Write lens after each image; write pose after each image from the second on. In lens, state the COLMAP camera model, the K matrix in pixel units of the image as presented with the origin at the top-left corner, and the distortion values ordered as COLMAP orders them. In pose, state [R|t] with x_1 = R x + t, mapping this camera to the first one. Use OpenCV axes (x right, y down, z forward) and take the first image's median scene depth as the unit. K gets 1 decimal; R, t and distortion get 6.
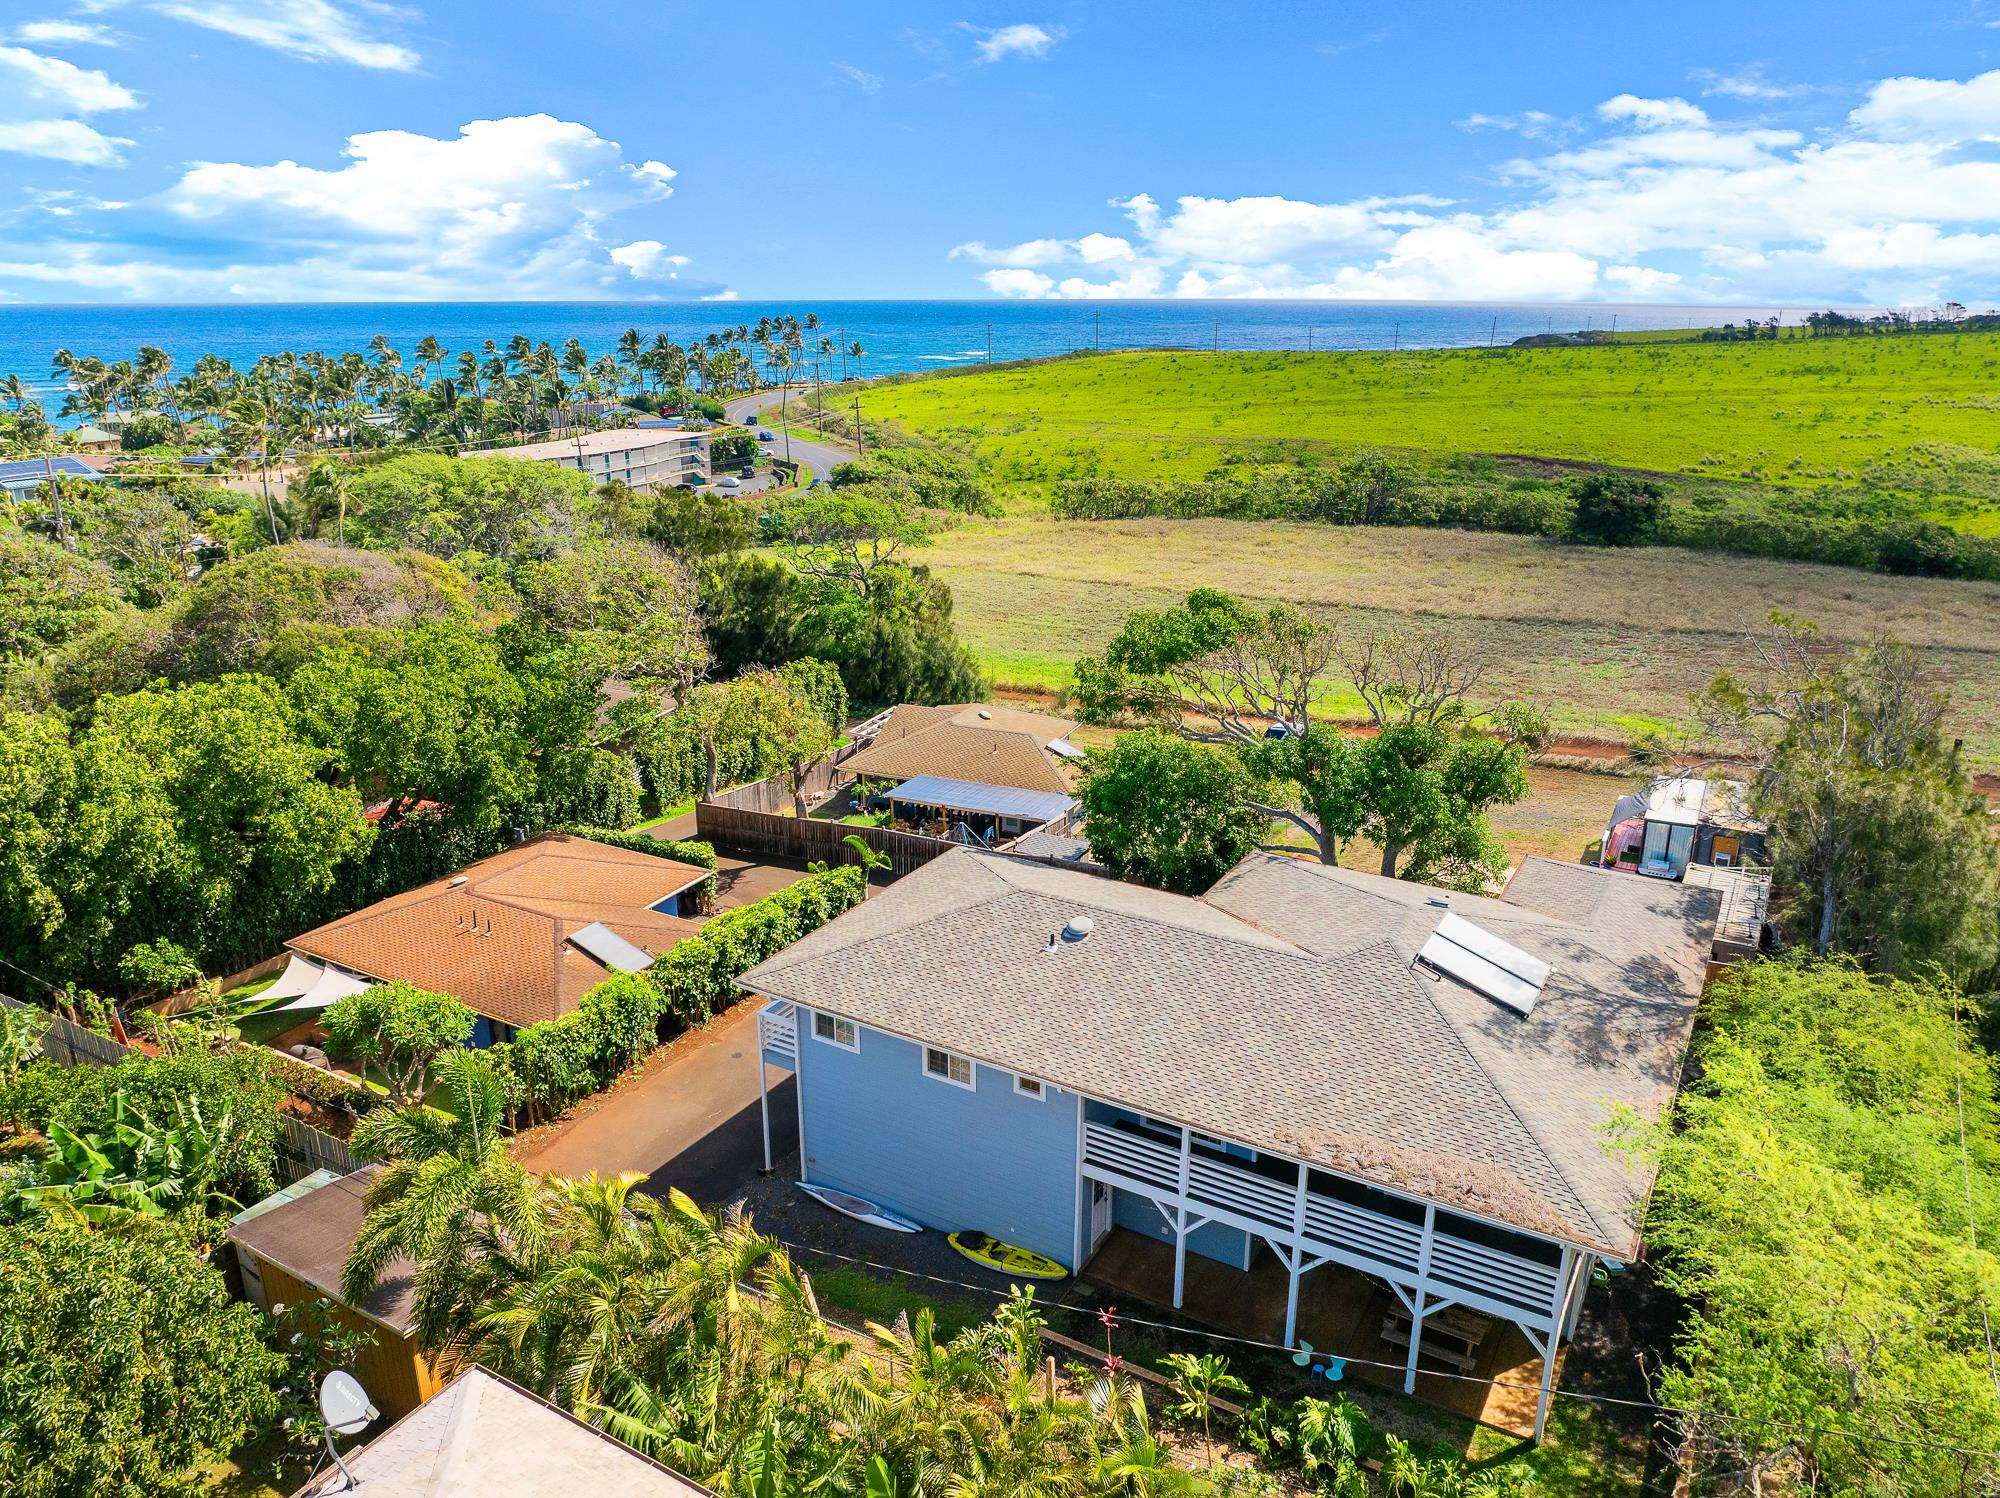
lens RADIAL K [[1409.7, 0, 992.4], [0, 1409.7, 751.5], [0, 0, 1]] dist [-0.030154, -0.008689]
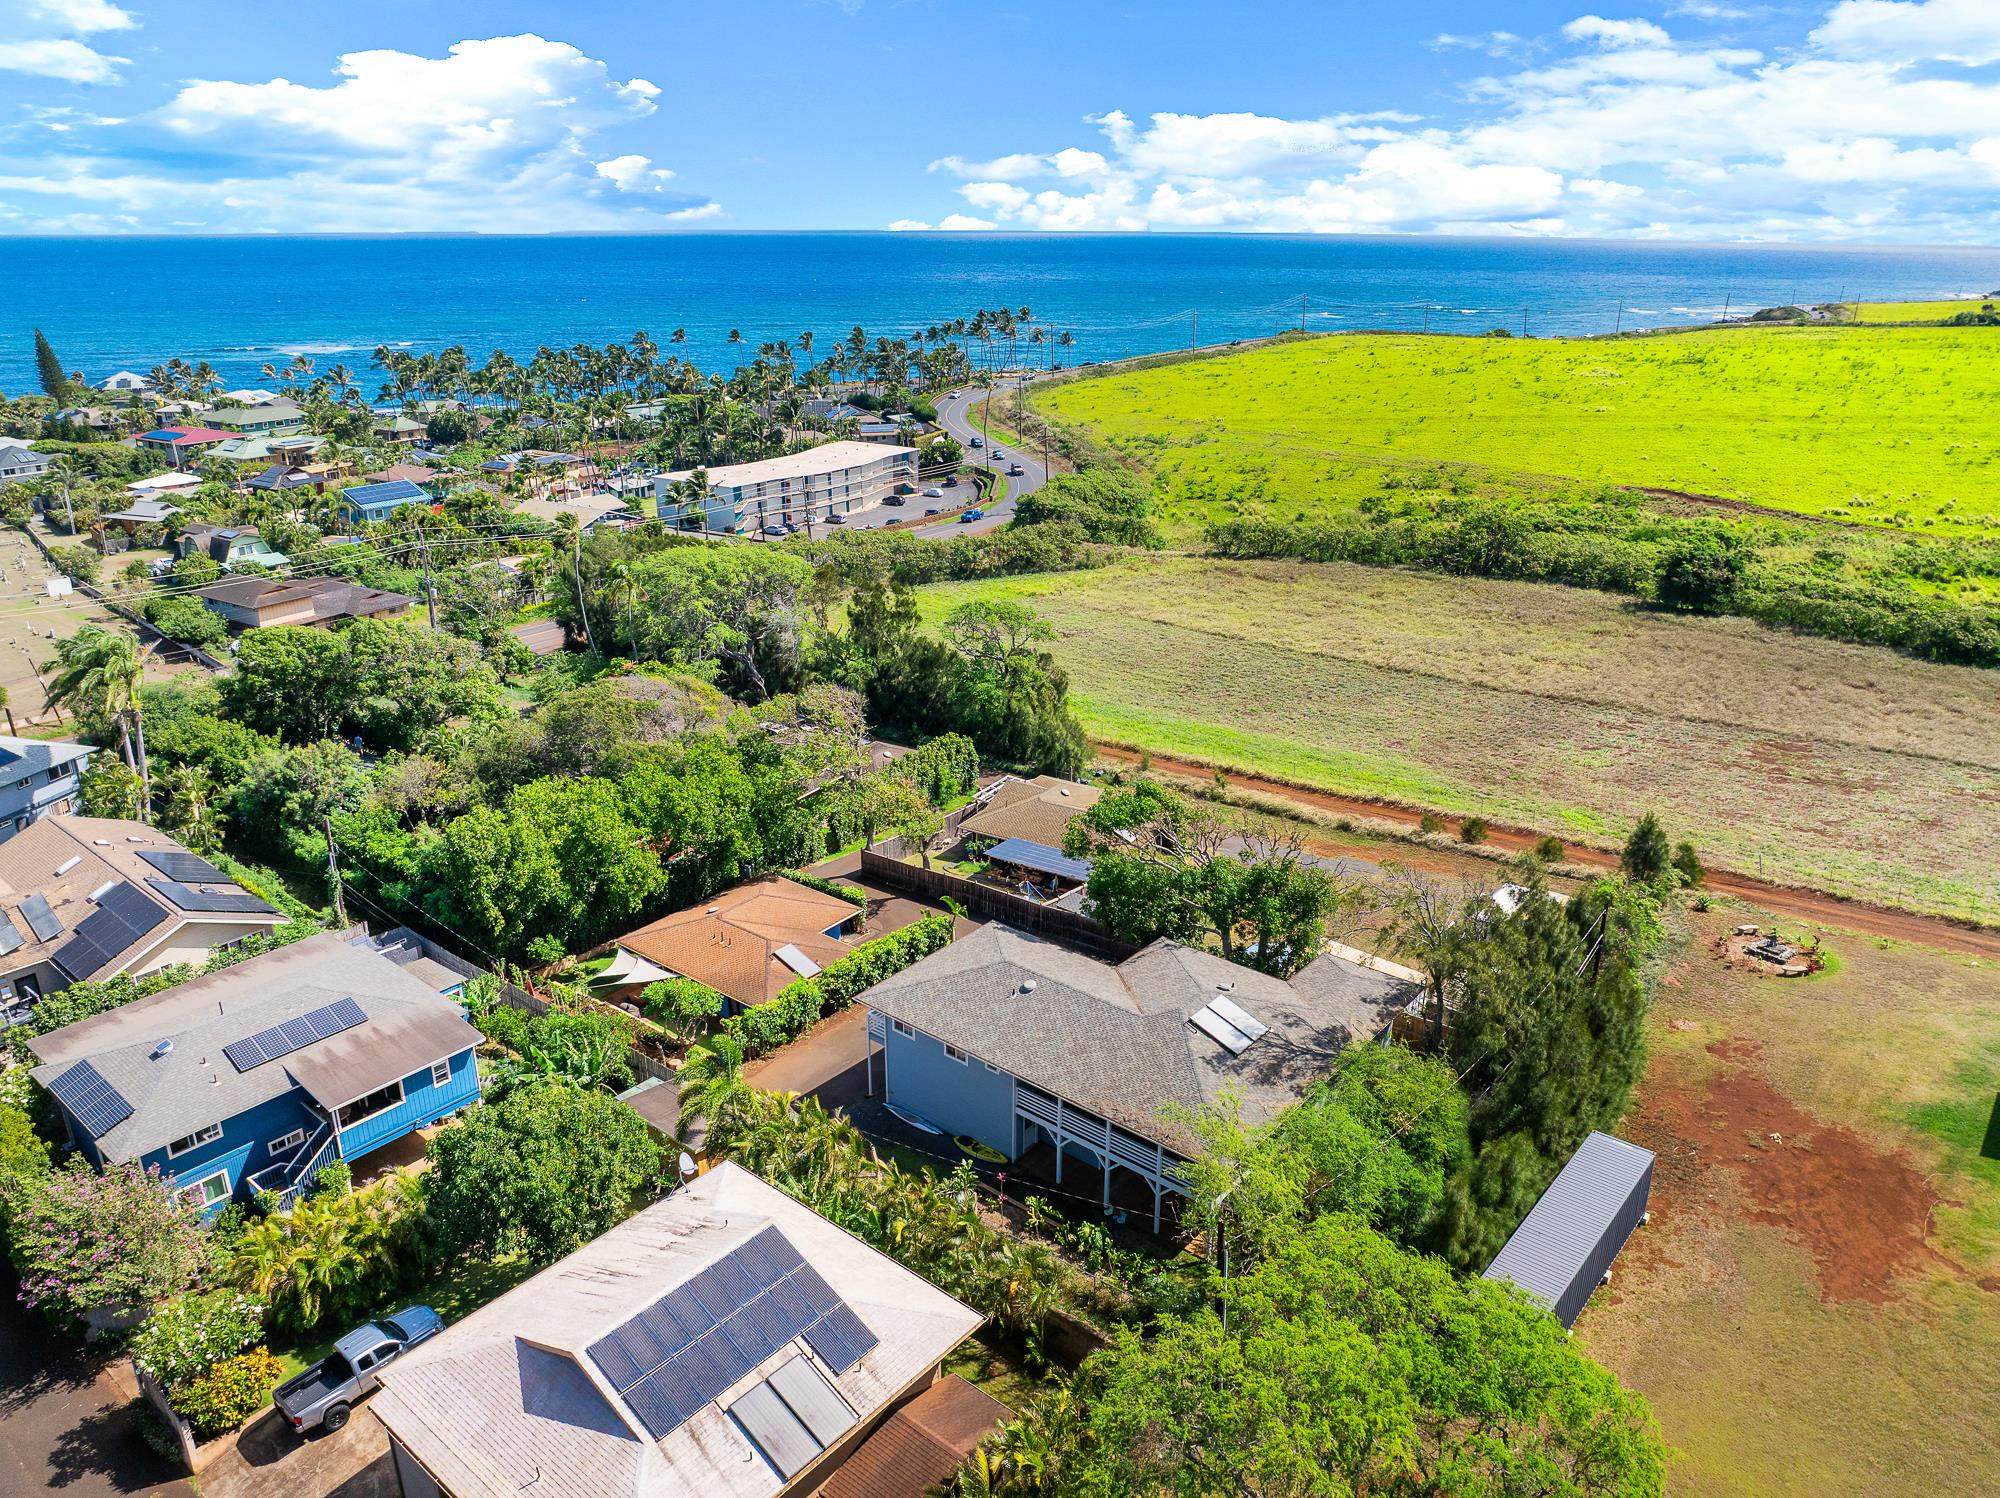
lens RADIAL K [[1397.4, 0, 1000.0], [0, 1397.4, 749.0], [0, 0, 1]] dist [-0.025551, -0.001056]
pose [[0.988438, 0.058007, -0.140091, 0.178662], [-0.052111, 0.997609, 0.045395, -0.187164], [0.142389, -0.037570, 0.989098, -0.582457]]
